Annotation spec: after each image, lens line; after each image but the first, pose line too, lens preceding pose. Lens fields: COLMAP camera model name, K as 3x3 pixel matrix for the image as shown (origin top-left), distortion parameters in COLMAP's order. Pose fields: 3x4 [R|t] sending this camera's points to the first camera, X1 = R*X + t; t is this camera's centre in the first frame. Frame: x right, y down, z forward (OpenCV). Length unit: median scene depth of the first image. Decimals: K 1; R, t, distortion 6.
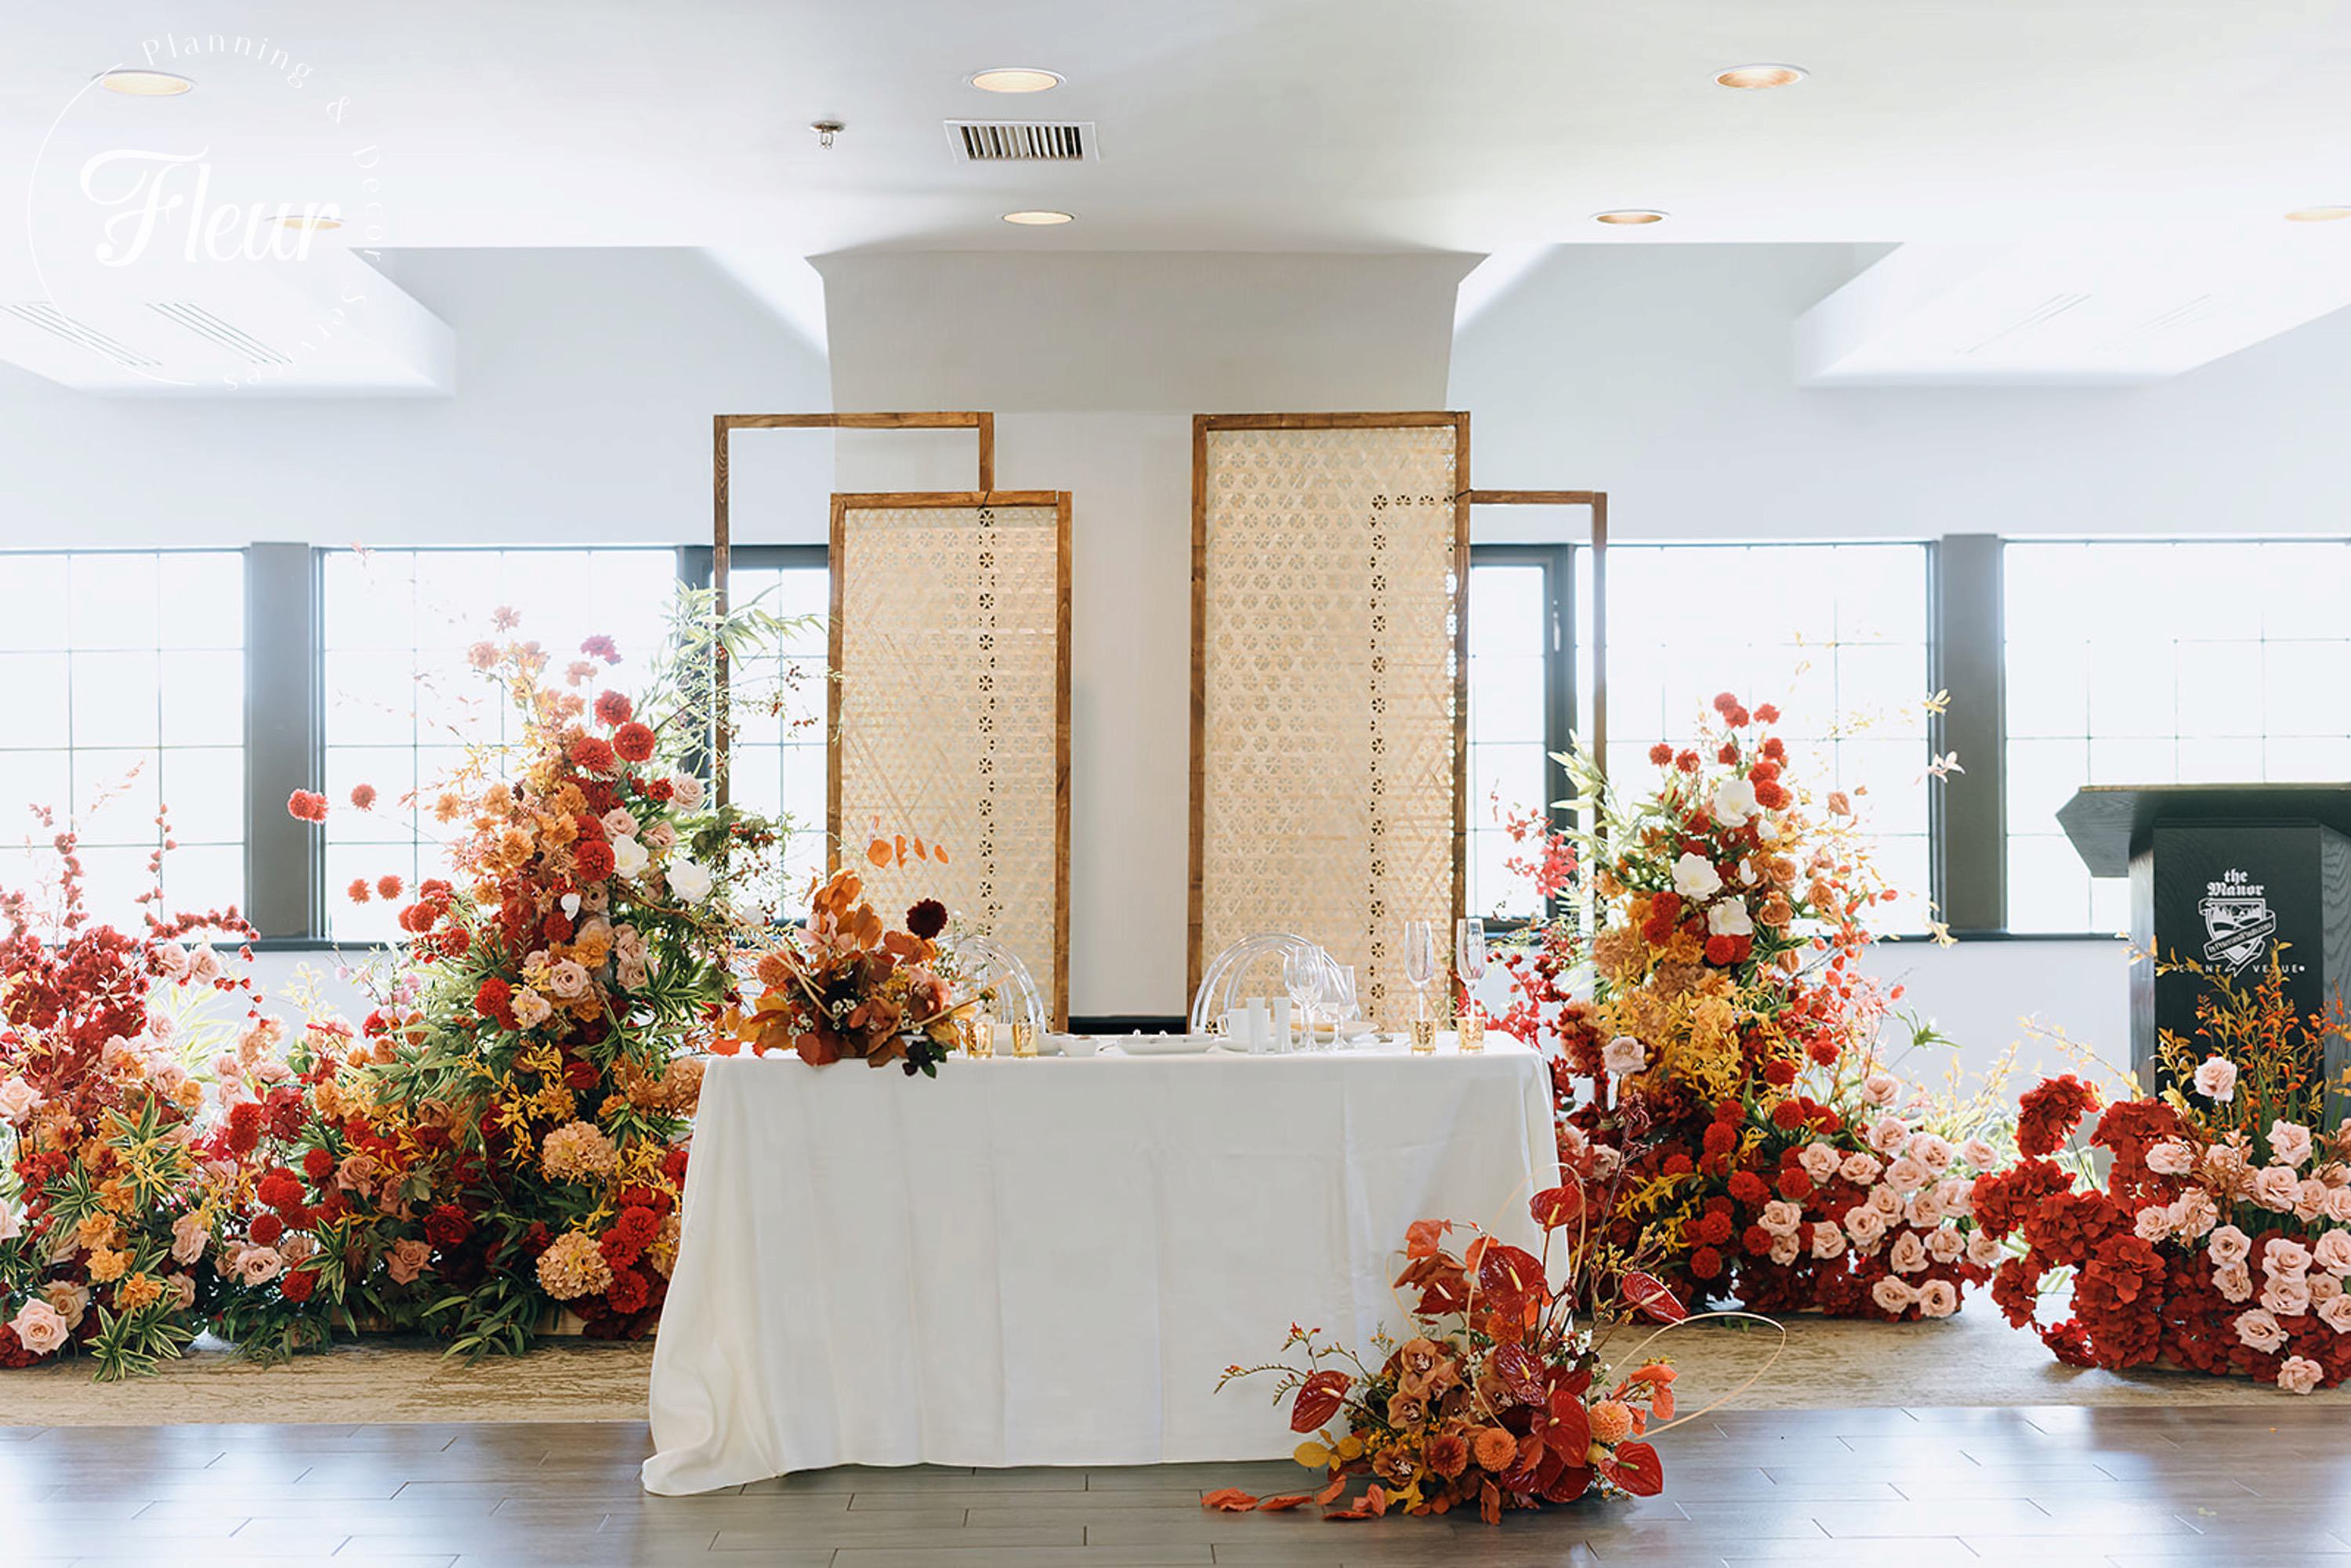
lens RADIAL K [[3473.7, 0, 1175.5], [0, 3473.7, 784.0], [0, 0, 1]] dist [0.002249, 0.084869]
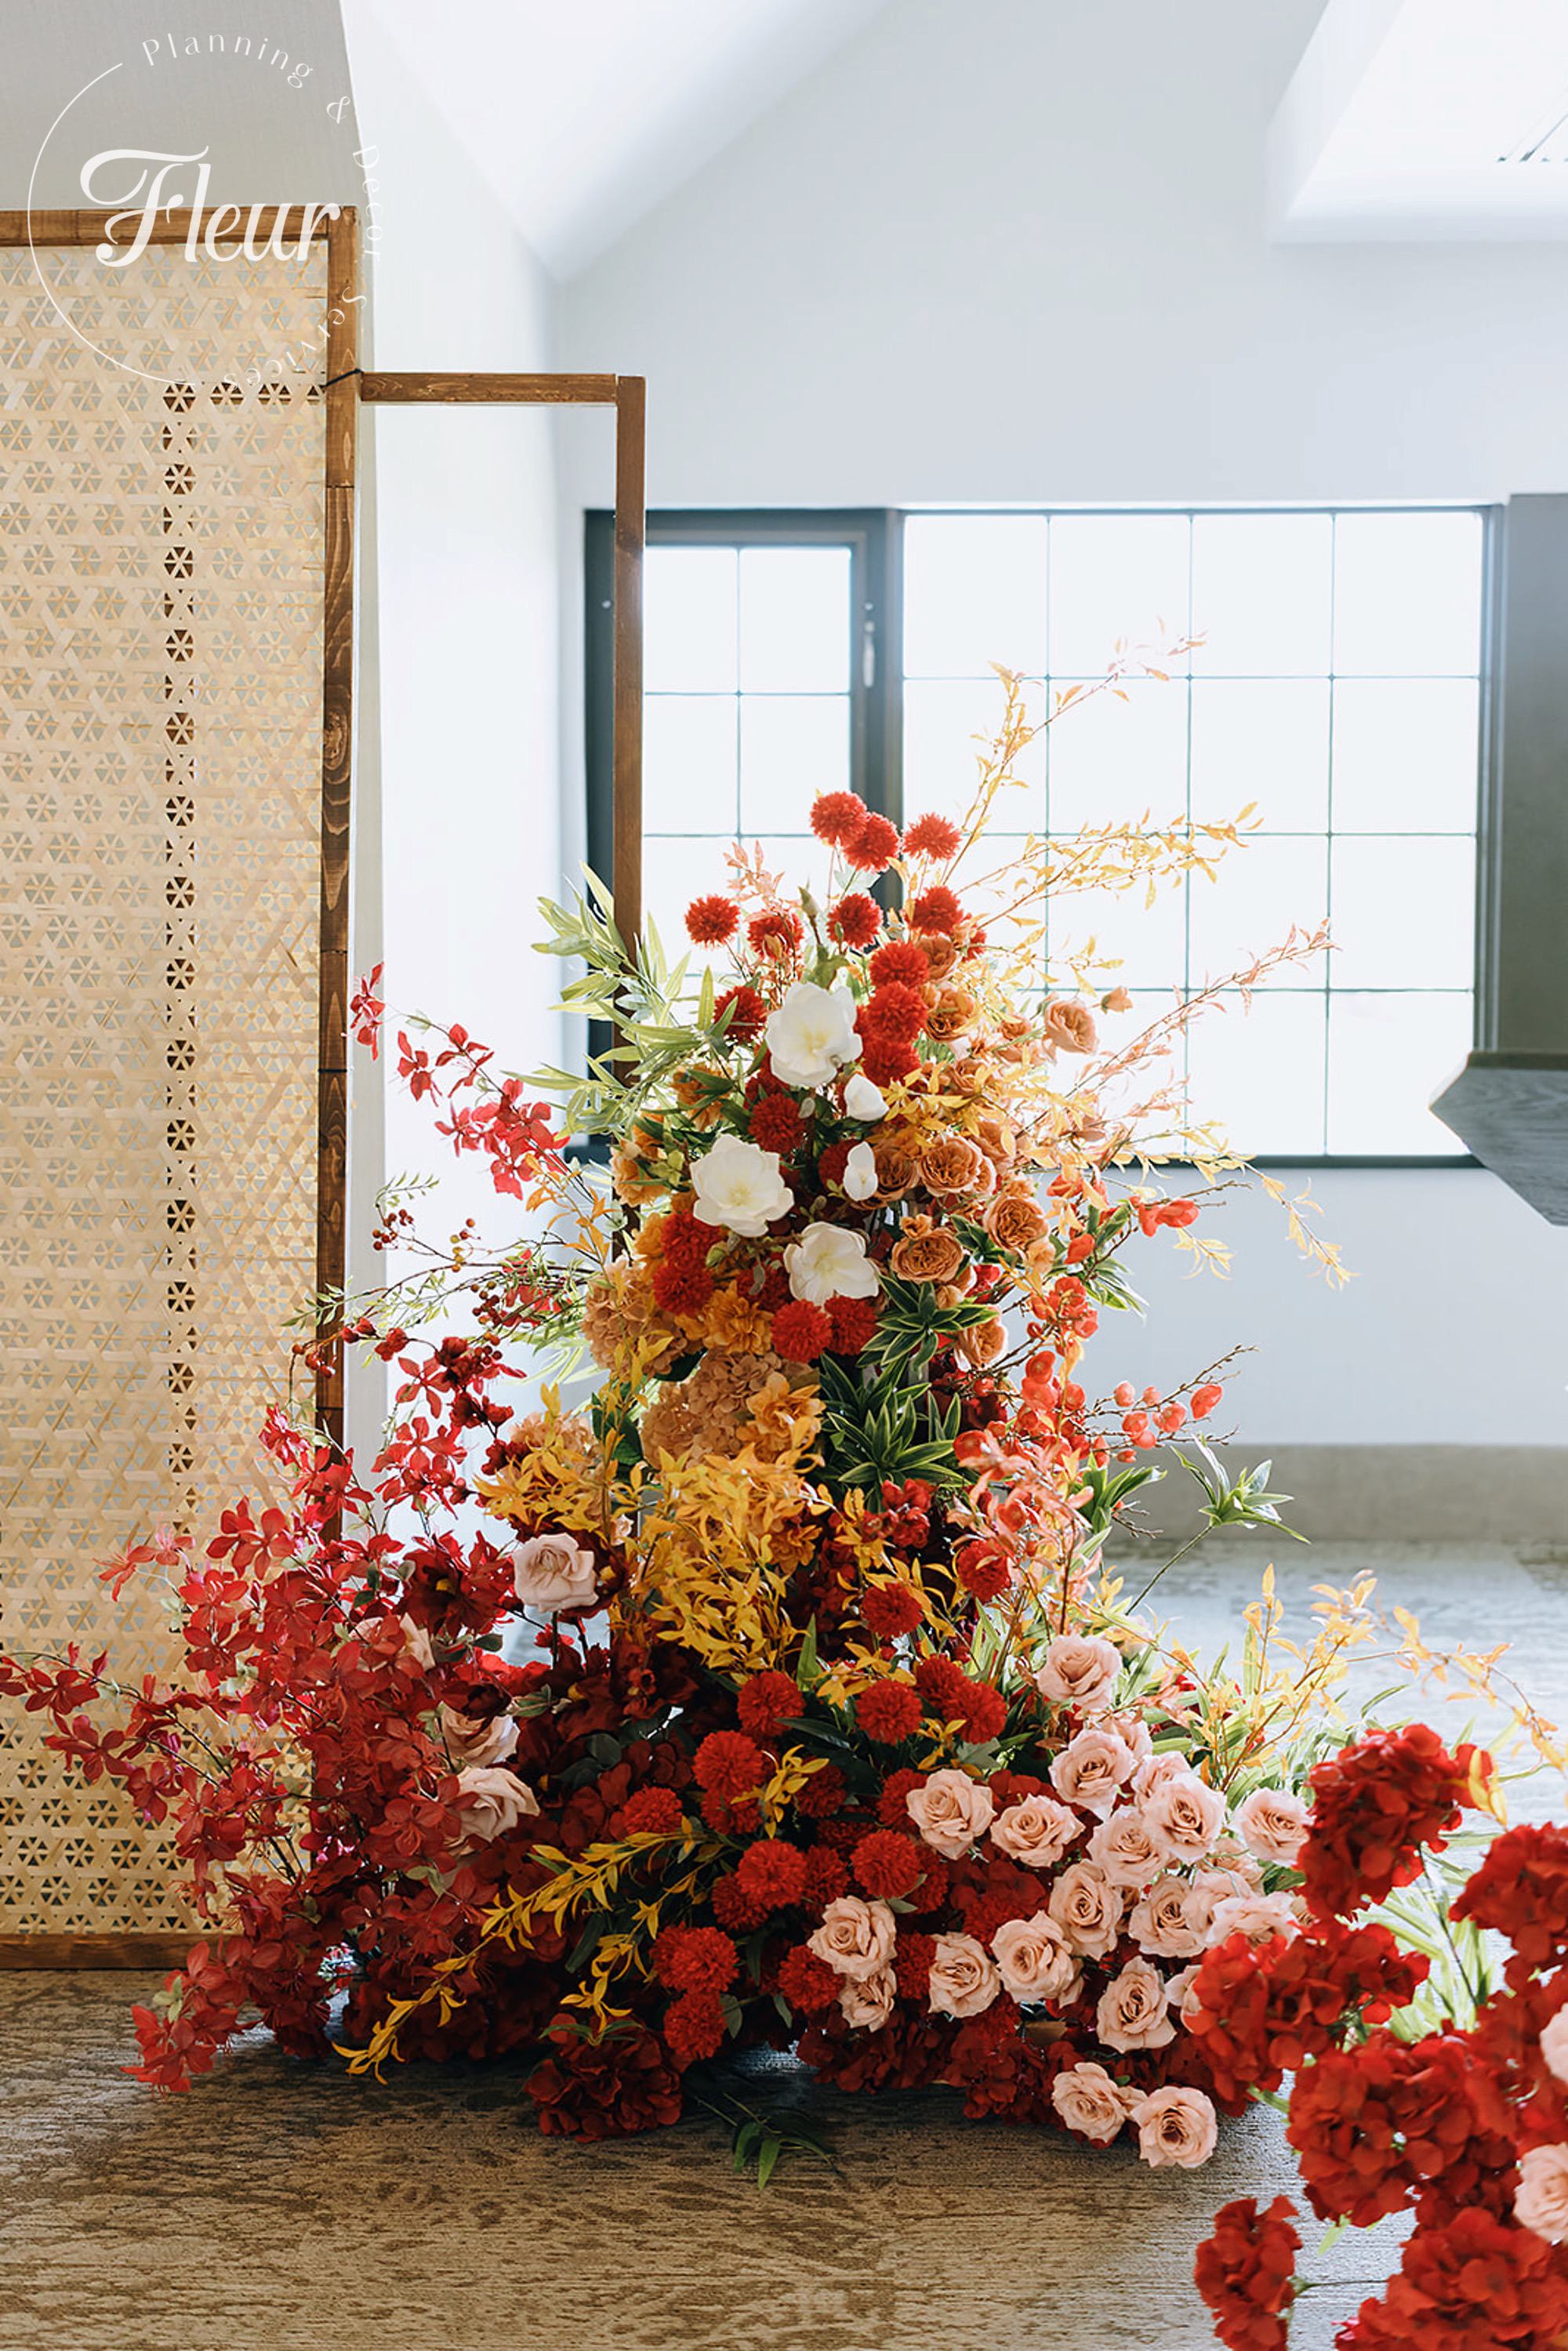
lens RADIAL K [[3474.0, 0, 784.0], [0, 3474.0, 1175.5], [0, 0, 1]] dist [0.002249, 0.084869]
pose [[0.998048, 0.013023, -0.061083, 0.182773], [-0.006270, 0.993969, 0.109480, -0.026667], [0.062140, -0.108883, 0.992110, 0.520701]]
